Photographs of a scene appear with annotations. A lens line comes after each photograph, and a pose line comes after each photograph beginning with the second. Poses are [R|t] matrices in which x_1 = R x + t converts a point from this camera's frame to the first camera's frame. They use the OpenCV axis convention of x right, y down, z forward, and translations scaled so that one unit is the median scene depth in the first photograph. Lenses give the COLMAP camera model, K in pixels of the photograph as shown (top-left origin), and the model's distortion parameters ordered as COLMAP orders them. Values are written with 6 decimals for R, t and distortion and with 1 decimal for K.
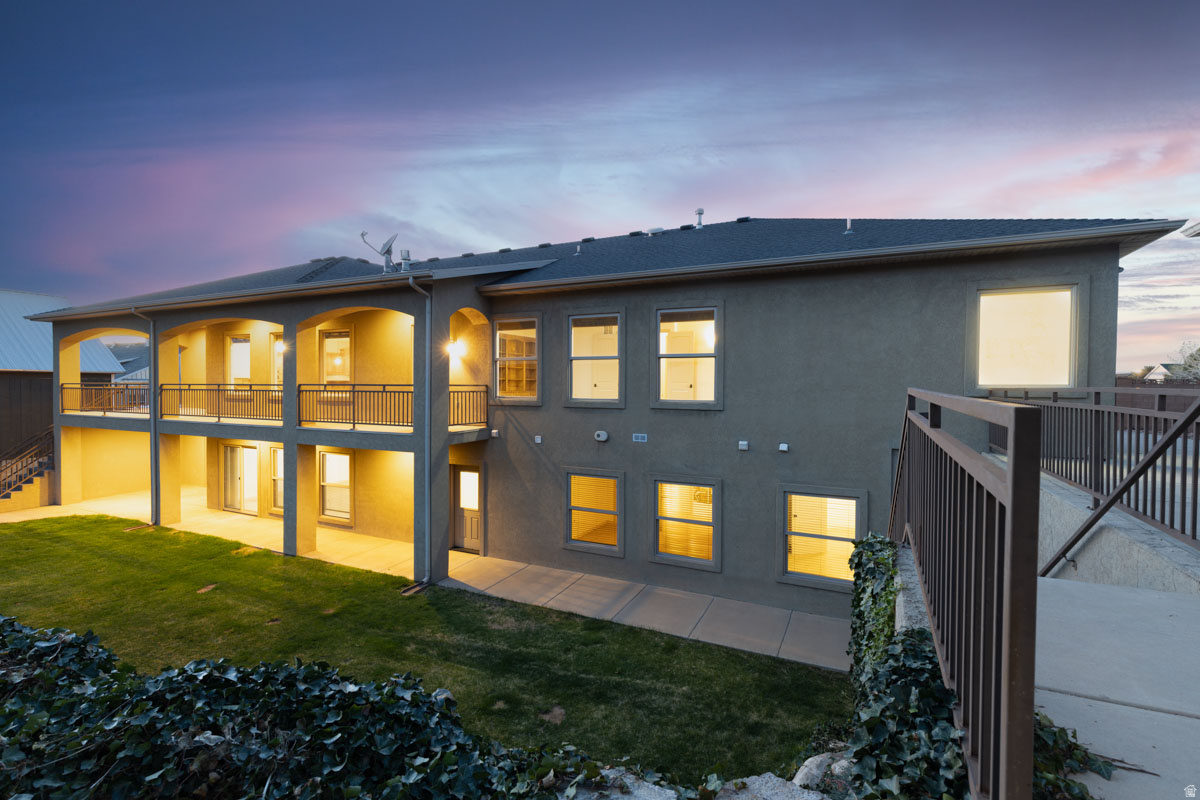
lens RADIAL K [[548.8, 0, 598.1], [0, 548.8, 382.6], [0, 0, 1]] dist [0.001521, -0.000134]
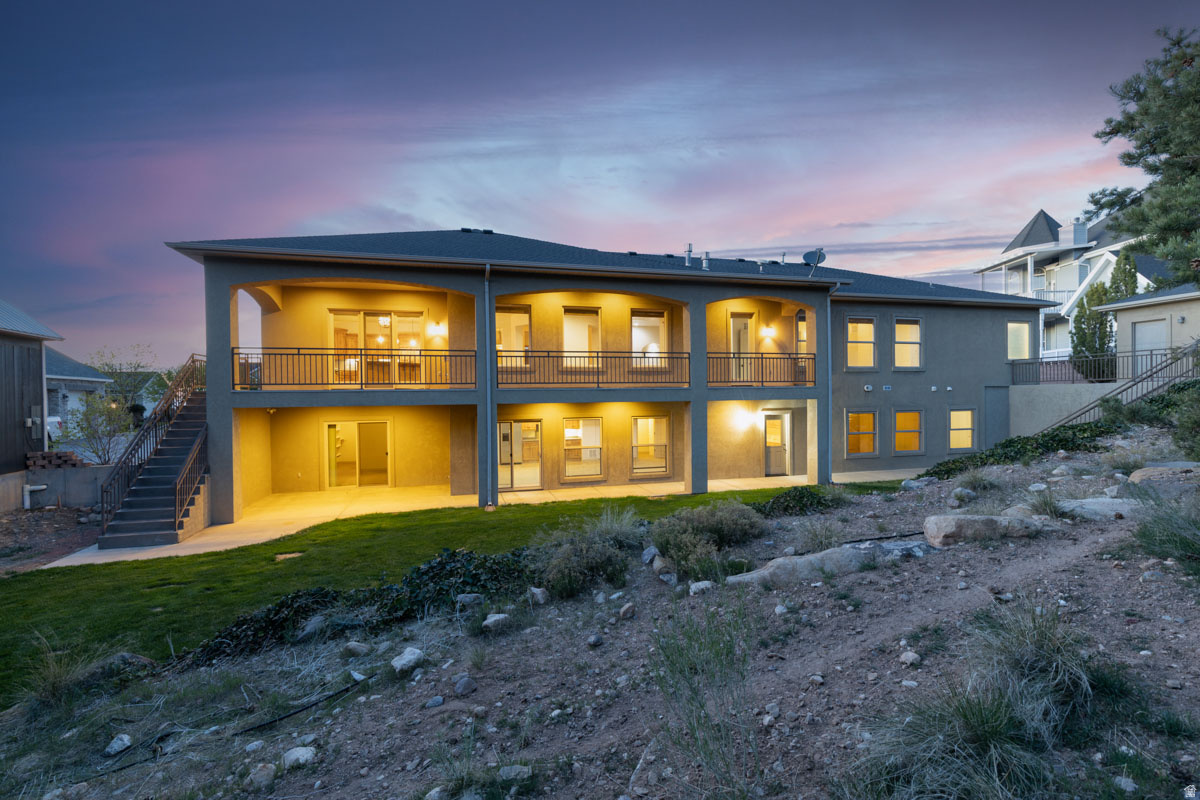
lens RADIAL K [[548.8, 0, 598.1], [0, 548.8, 382.6], [0, 0, 1]] dist [0.001521, -0.000134]
pose [[0.751854, 0.002103, 0.659327, -1.759970], [0.008677, 0.999877, -0.013084, 0.096026], [-0.659273, 0.015558, 0.751743, 0.276436]]
